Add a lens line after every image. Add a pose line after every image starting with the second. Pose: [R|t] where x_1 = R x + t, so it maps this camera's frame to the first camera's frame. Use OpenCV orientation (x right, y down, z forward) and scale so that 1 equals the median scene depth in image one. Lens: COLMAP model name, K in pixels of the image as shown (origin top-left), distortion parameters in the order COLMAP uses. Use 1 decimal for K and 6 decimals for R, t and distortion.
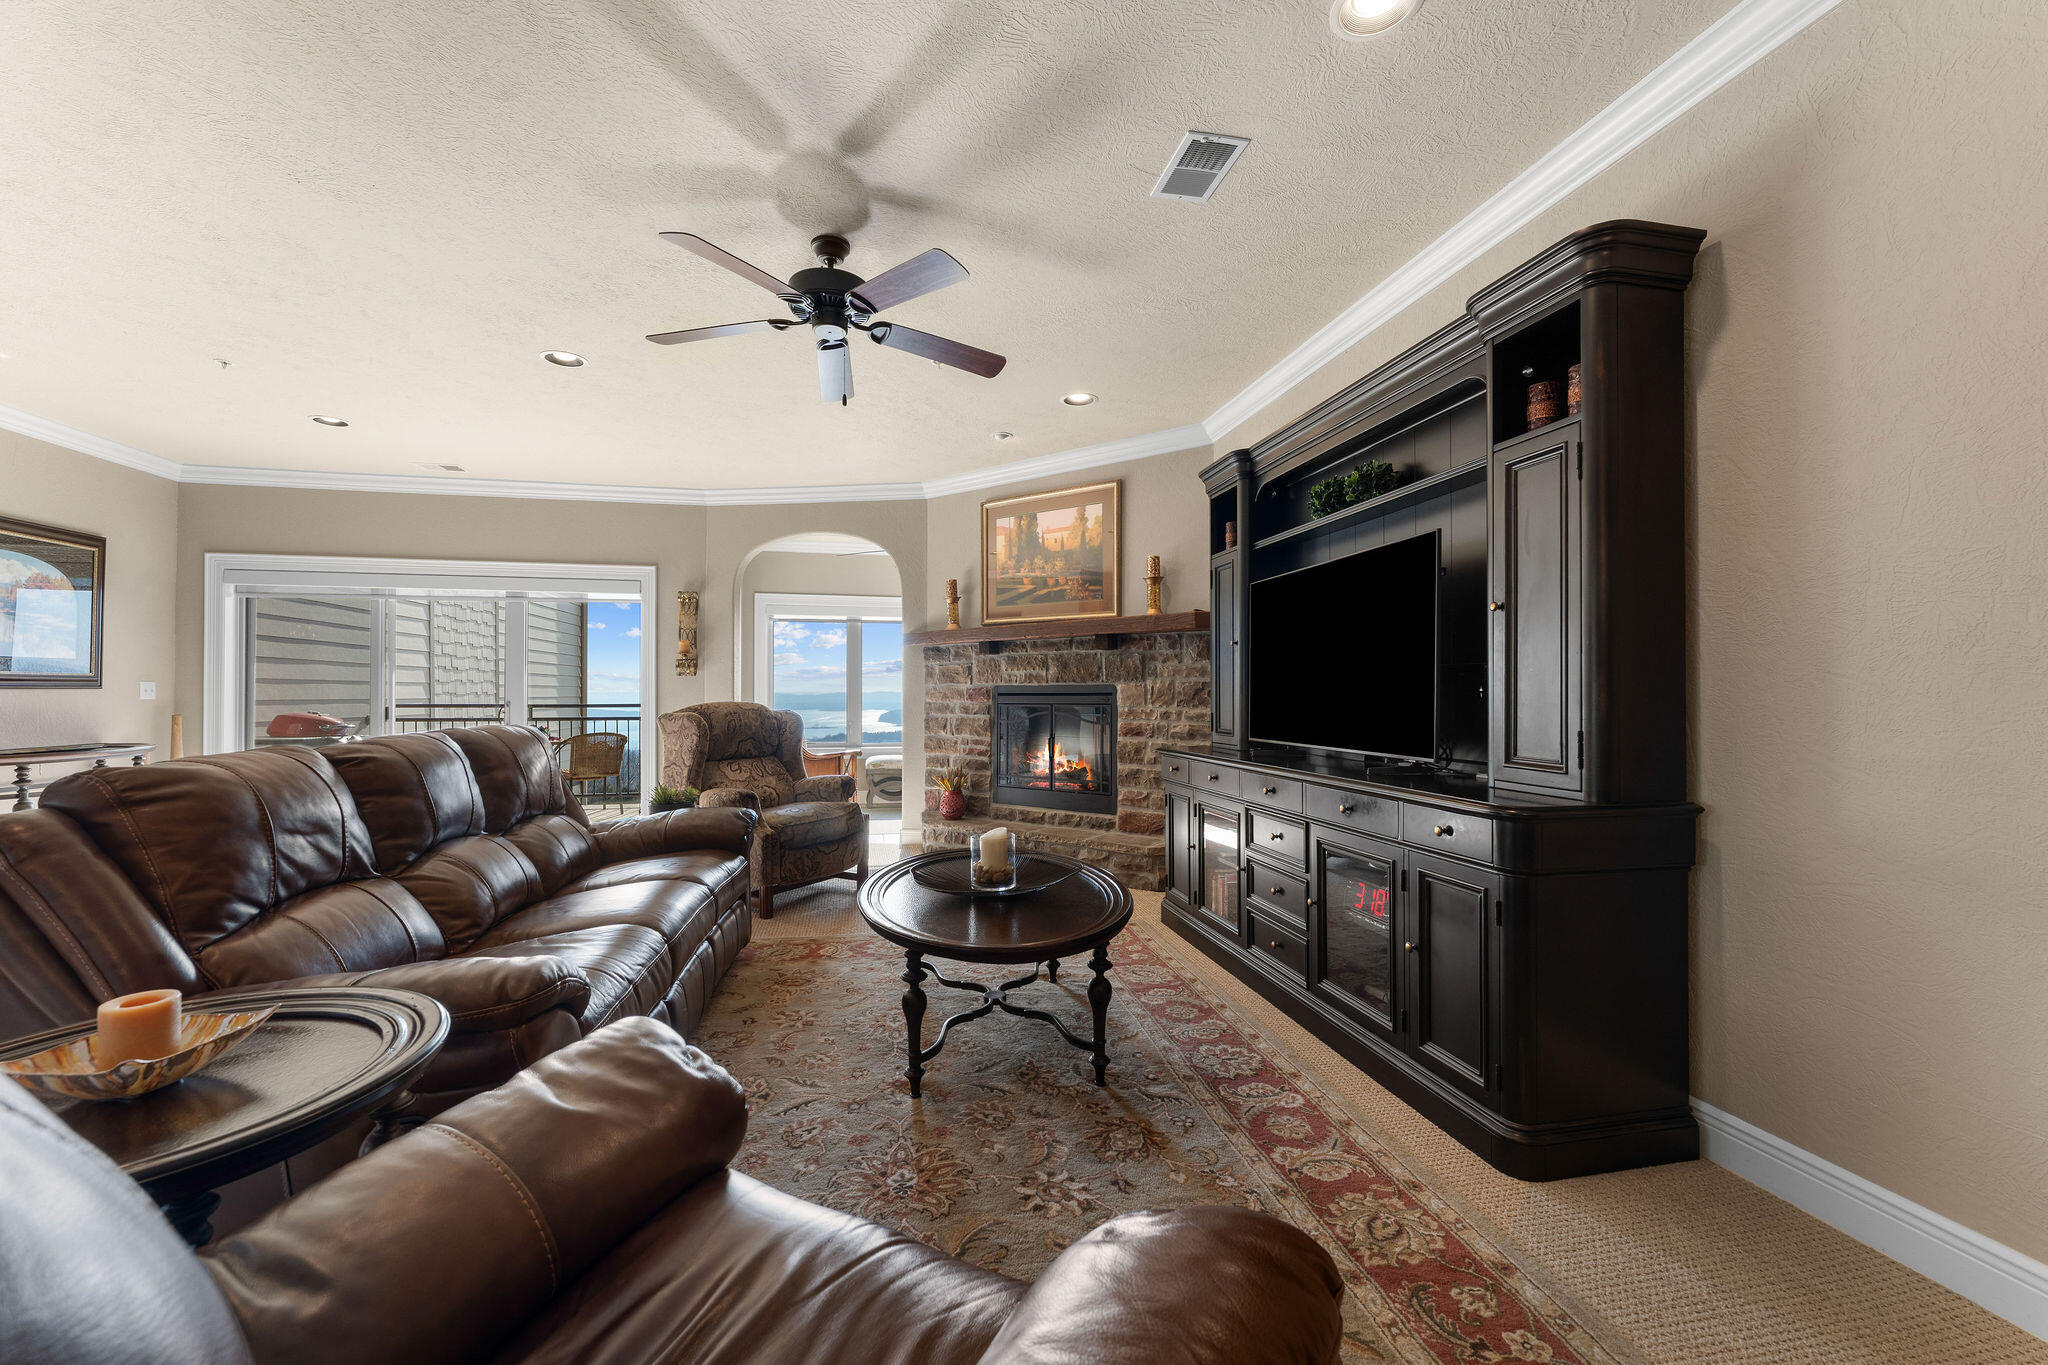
lens RADIAL K [[812.7, 0, 1015.7], [0, 812.7, 687.4], [0, 0, 1]] dist [0.000367, -0.000855]
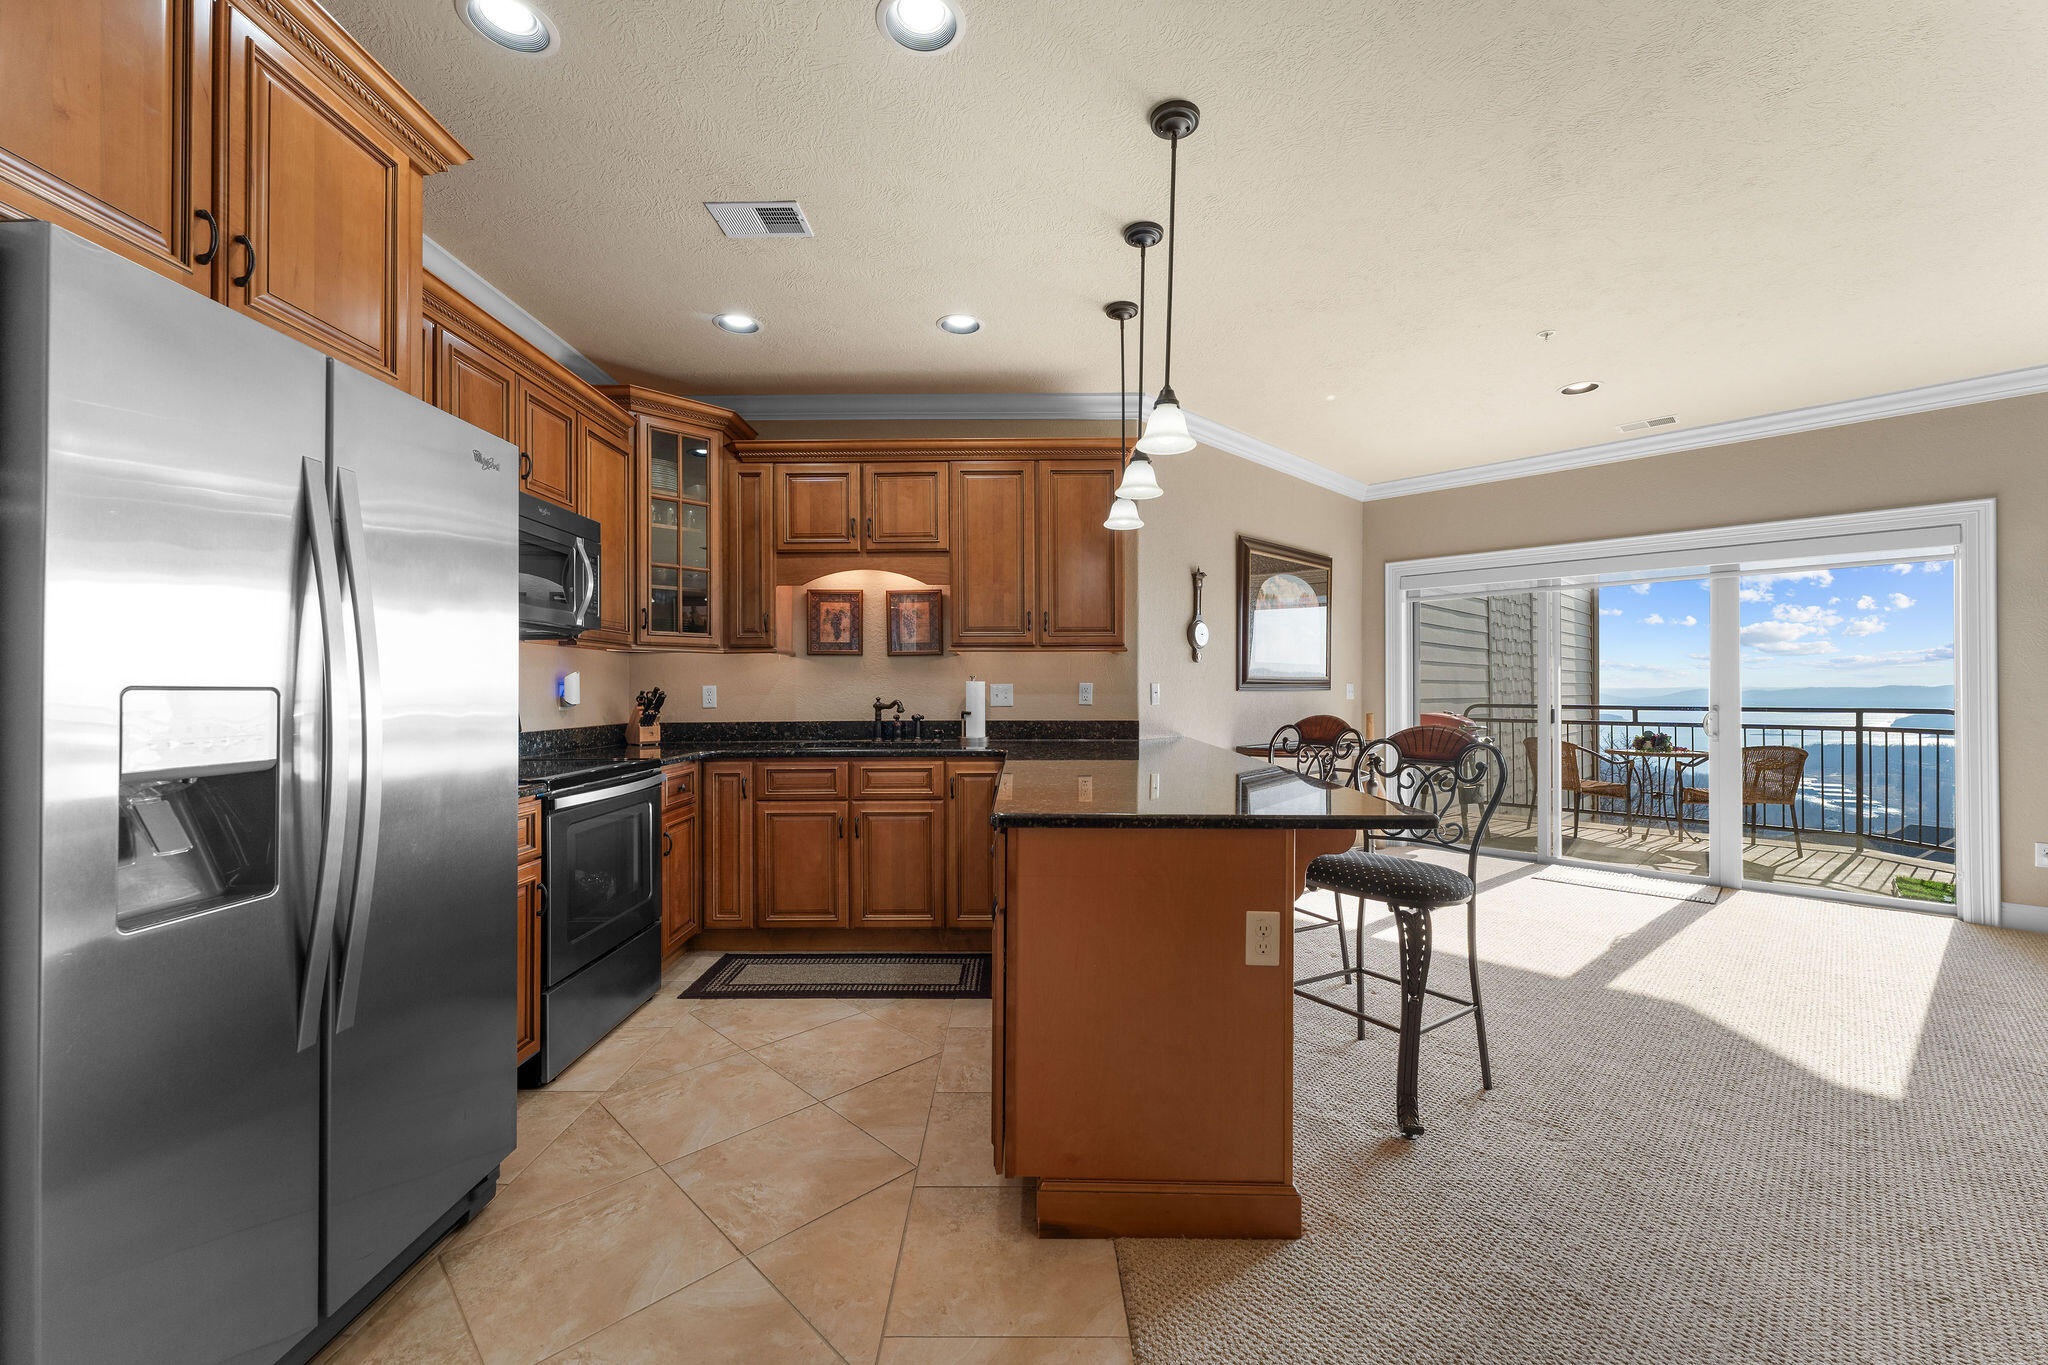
lens RADIAL K [[812.7, 0, 1021.2], [0, 812.7, 688.1], [0, 0, 1]] dist [0.000367, -0.000855]
pose [[0.550971, -0.001350, -0.834524, -0.416737], [0.006526, 0.999975, 0.002691, -0.006930], [0.834499, -0.006928, 0.550966, 0.003760]]
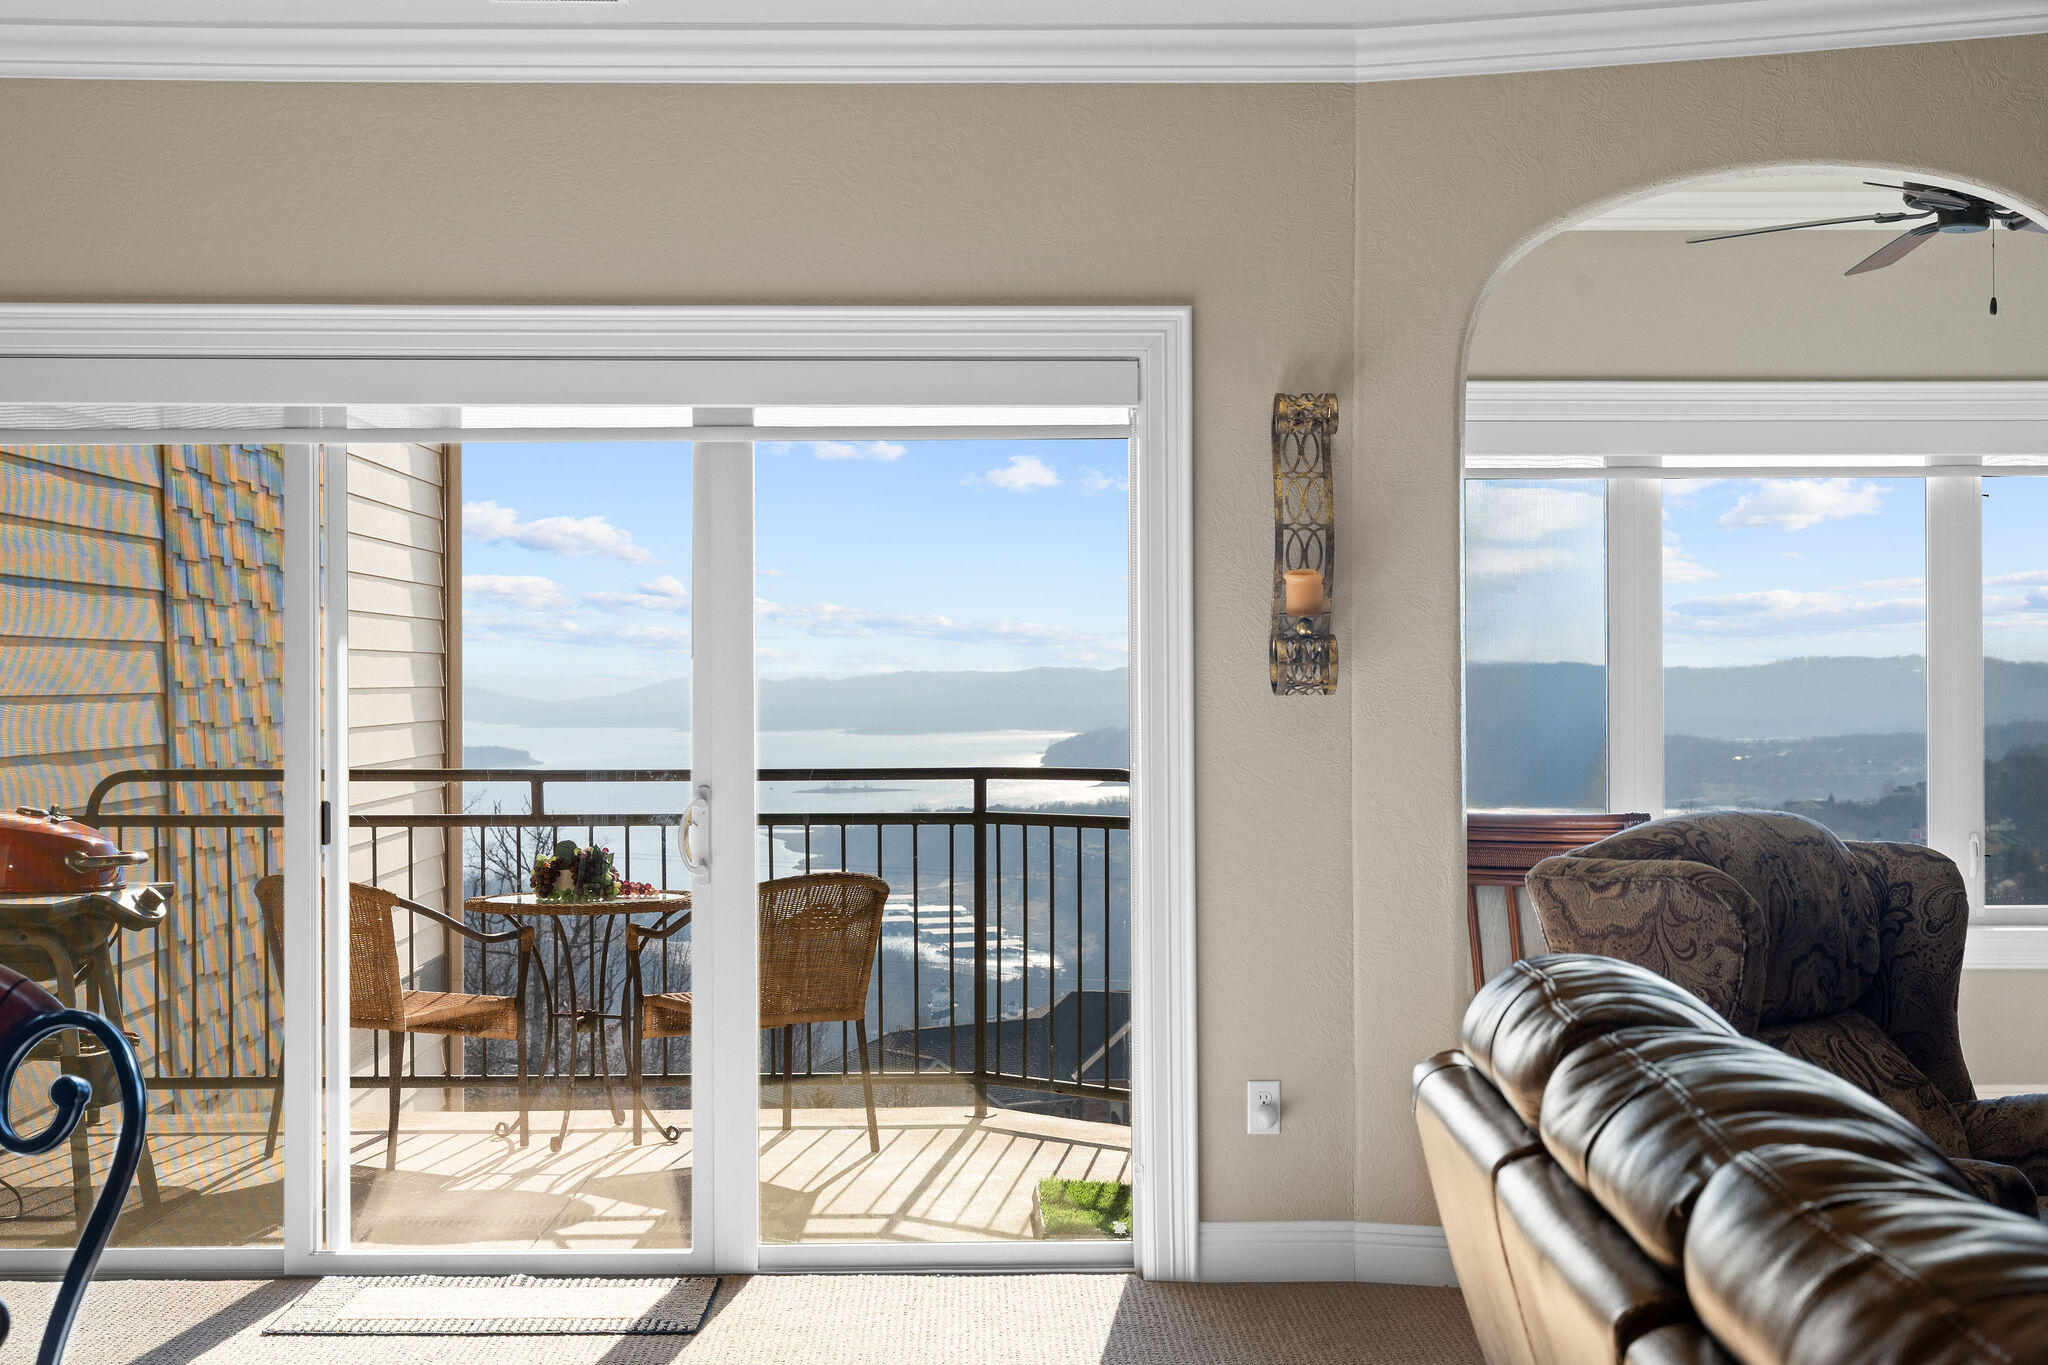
lens RADIAL K [[2771.2, 0, 1018.1], [0, 2771.2, 686.0], [0, 0, 1]] dist [0.030764, 0.000000]
pose [[0.984593, -0.000597, -0.174859, -0.418691], [0.002554, 0.999937, 0.010965, -0.034942], [0.174842, -0.011243, 0.984532, 0.047668]]
